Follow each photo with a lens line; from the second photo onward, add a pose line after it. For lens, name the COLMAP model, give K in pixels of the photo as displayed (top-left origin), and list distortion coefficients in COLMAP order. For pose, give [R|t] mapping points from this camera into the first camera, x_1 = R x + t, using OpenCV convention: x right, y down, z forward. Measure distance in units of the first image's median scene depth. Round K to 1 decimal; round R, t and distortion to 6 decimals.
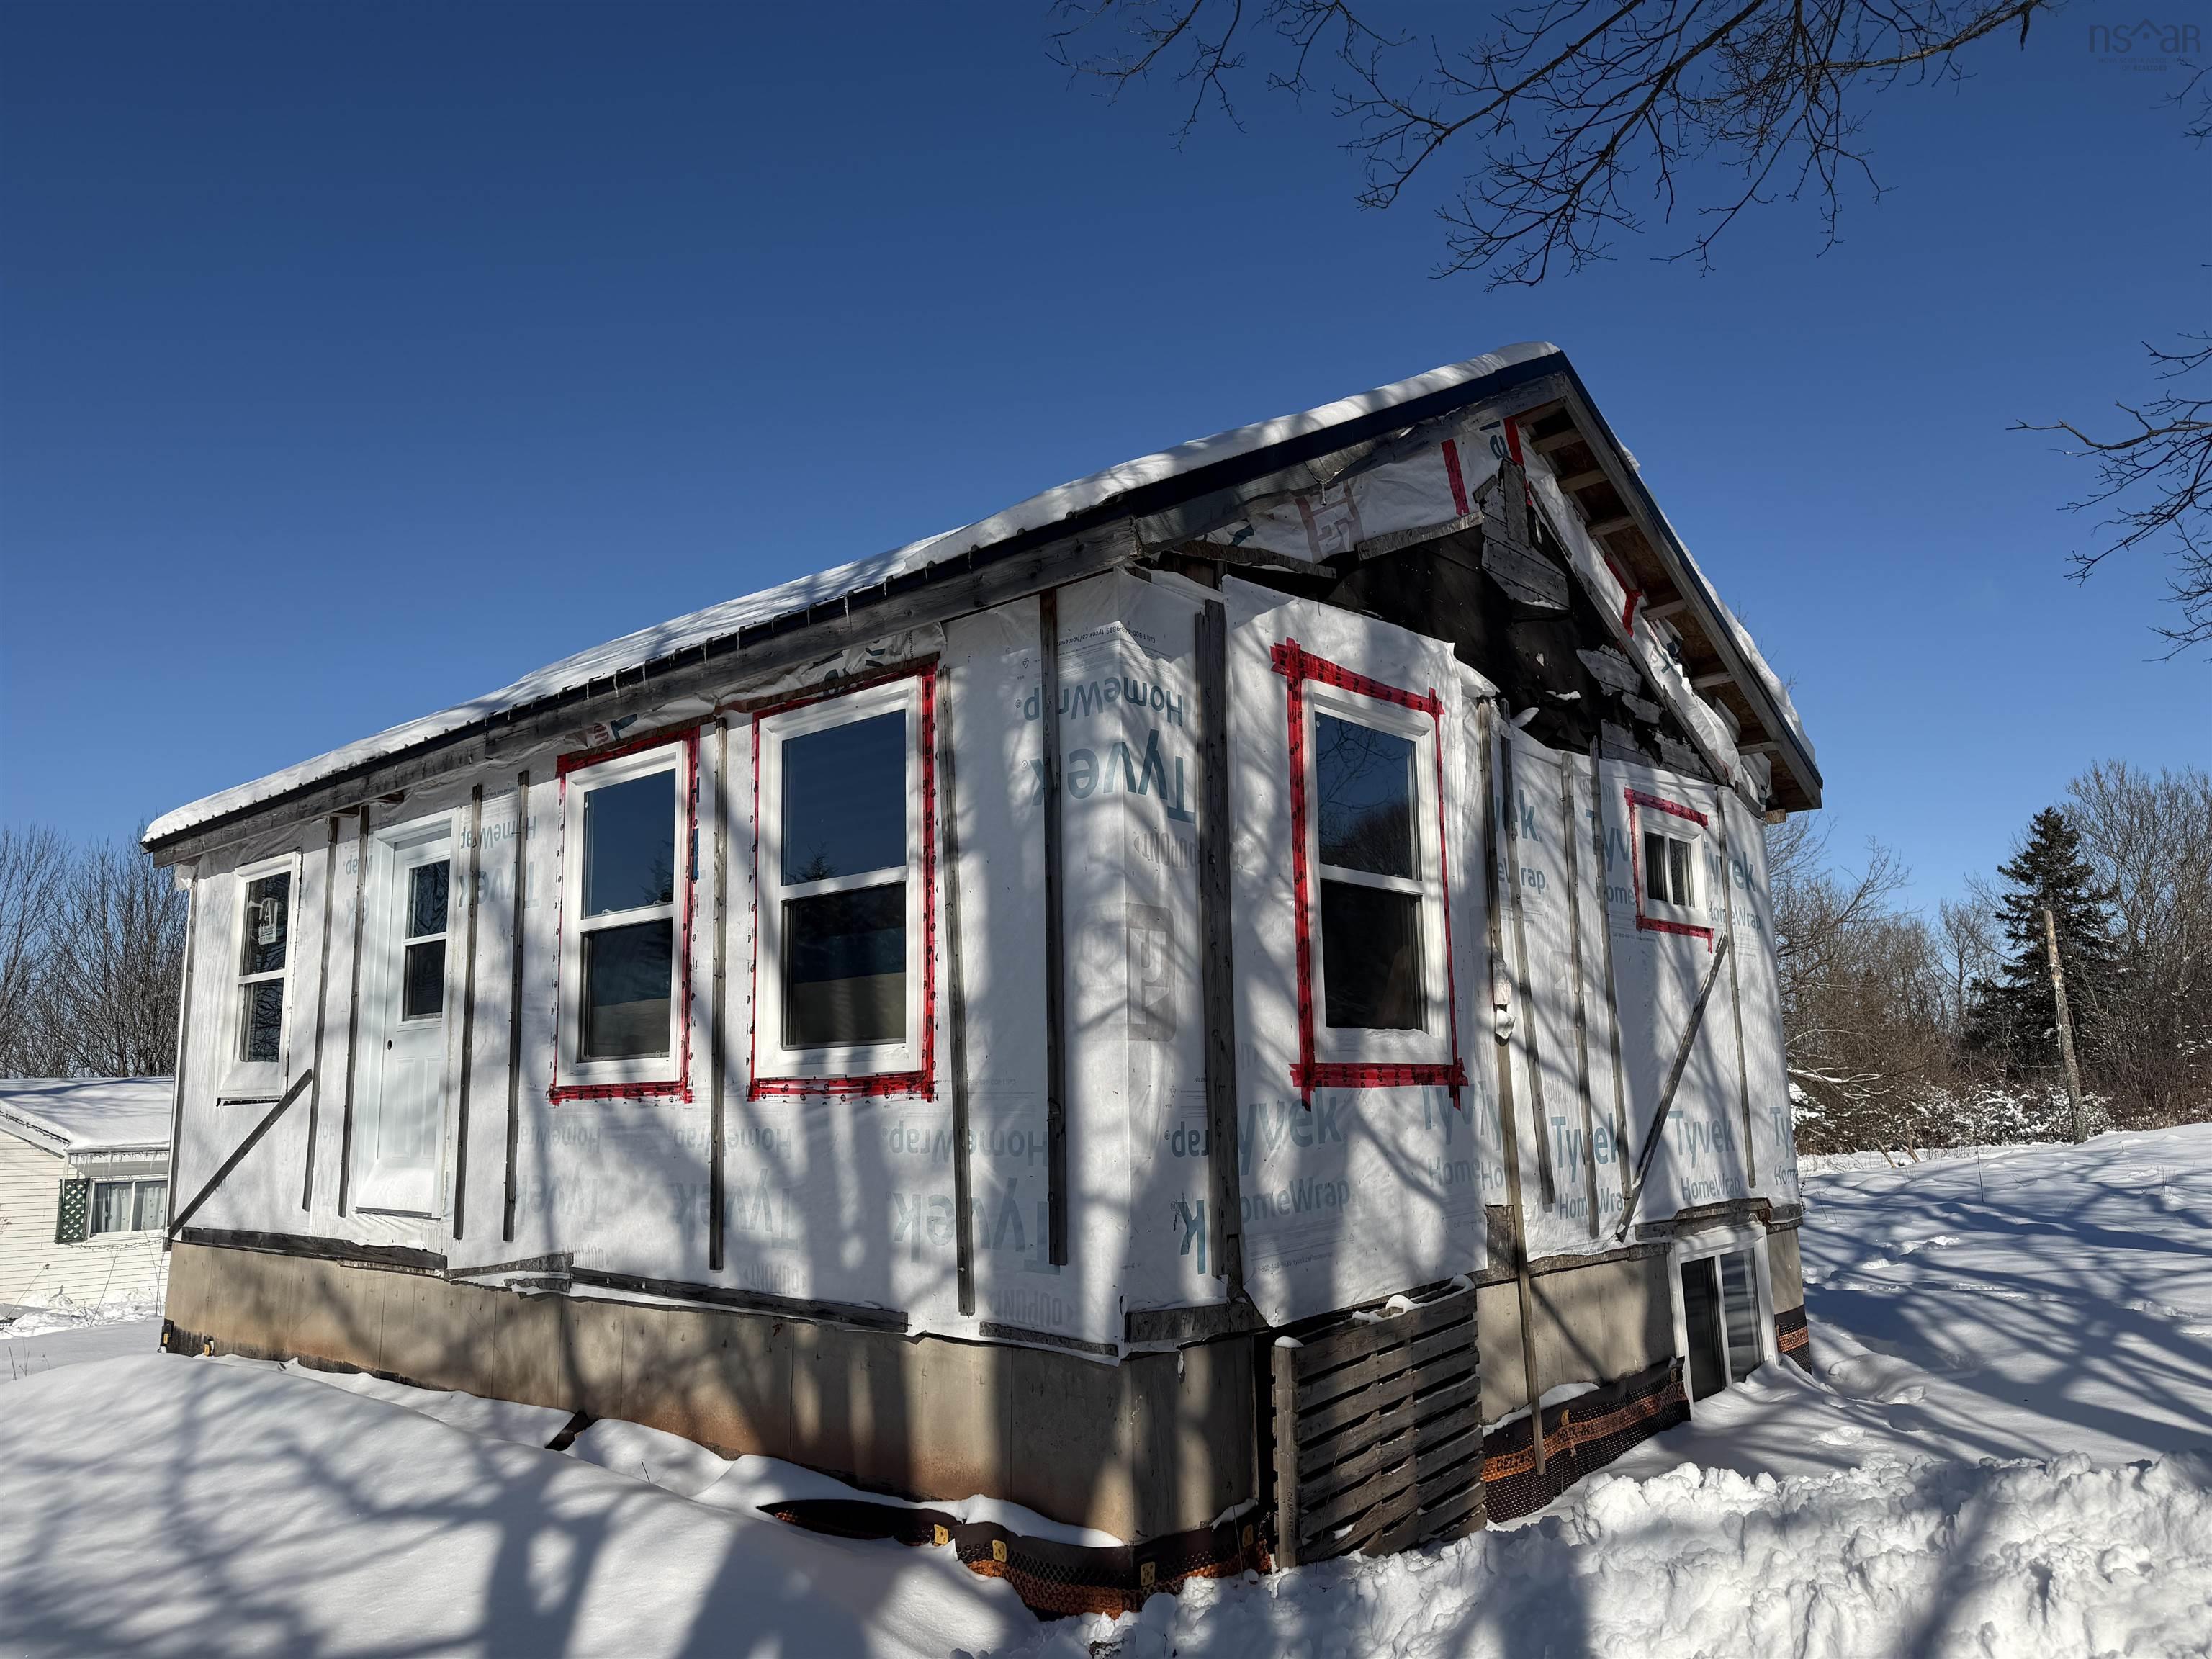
lens RADIAL K [[1535.0, 0, 1106.0], [0, 1535.0, 829.5], [0, 0, 1]] dist [0.121121, -0.185000]
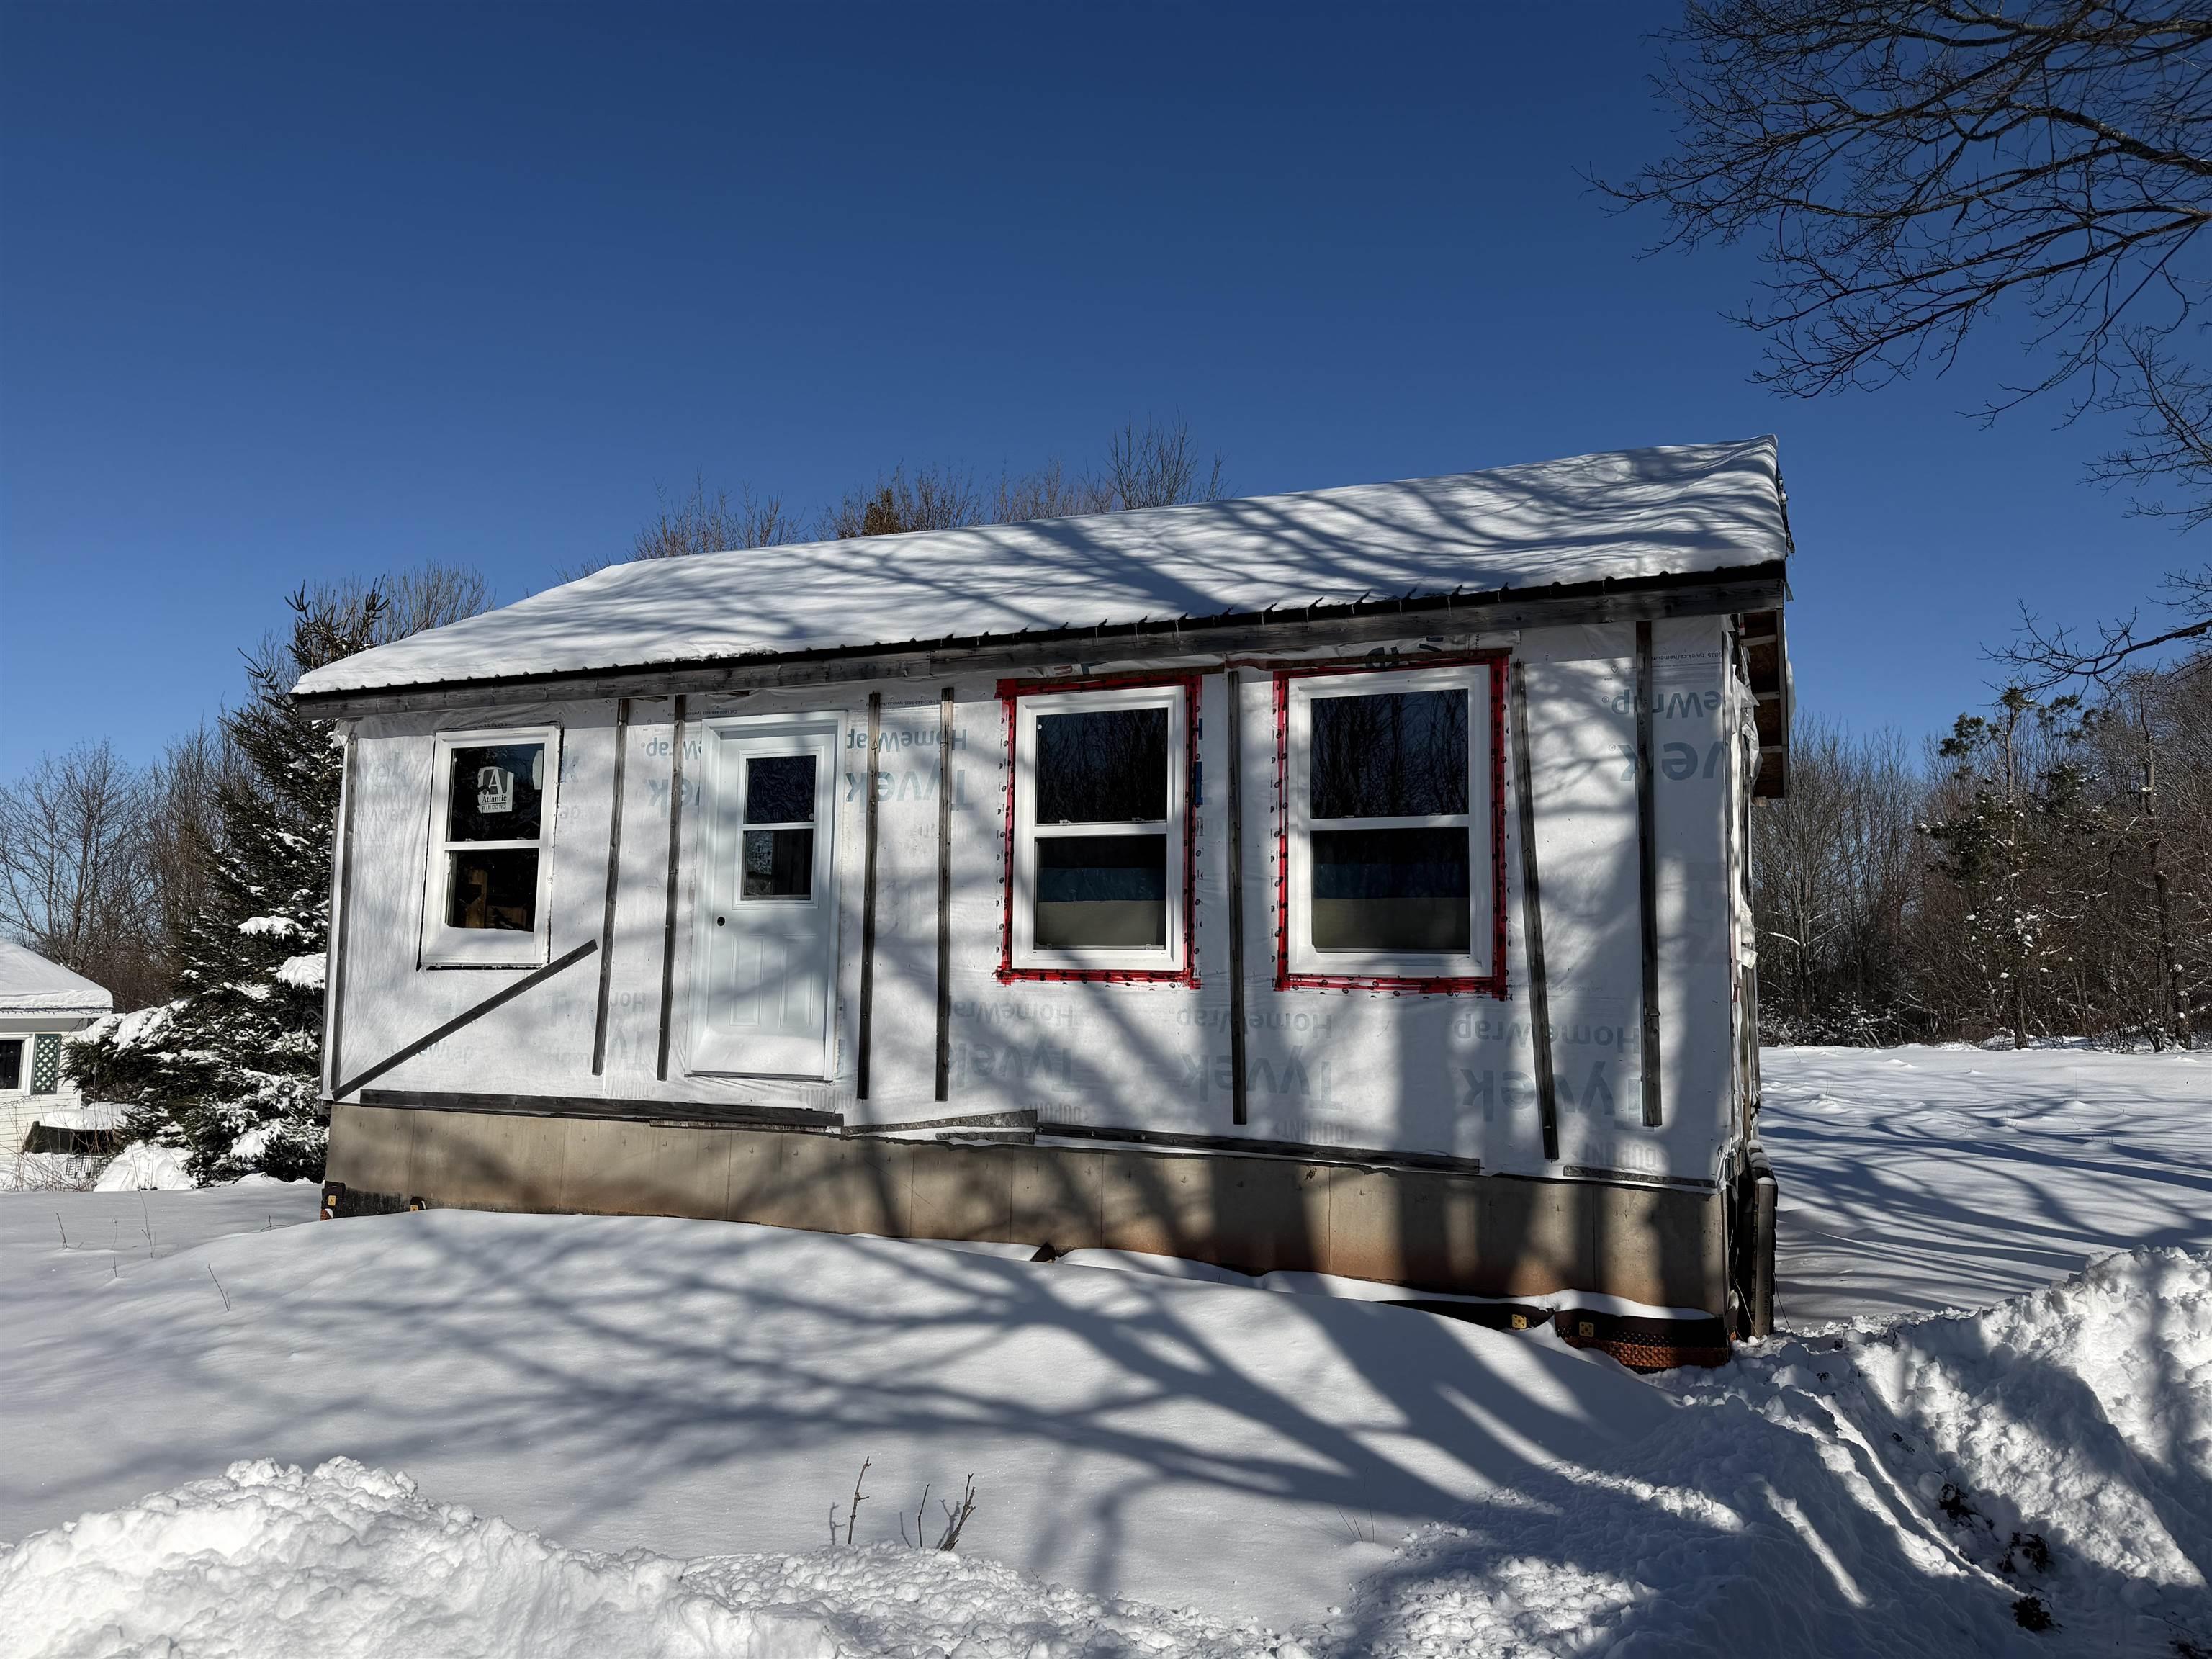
lens RADIAL K [[1535.0, 0, 1106.0], [0, 1535.0, 829.5], [0, 0, 1]] dist [0.121121, -0.185000]
pose [[0.950183, 0.071910, 0.303285, -0.706543], [-0.090326, 0.994797, 0.047120, 0.002424], [-0.298319, -0.072167, 0.951734, -0.105807]]
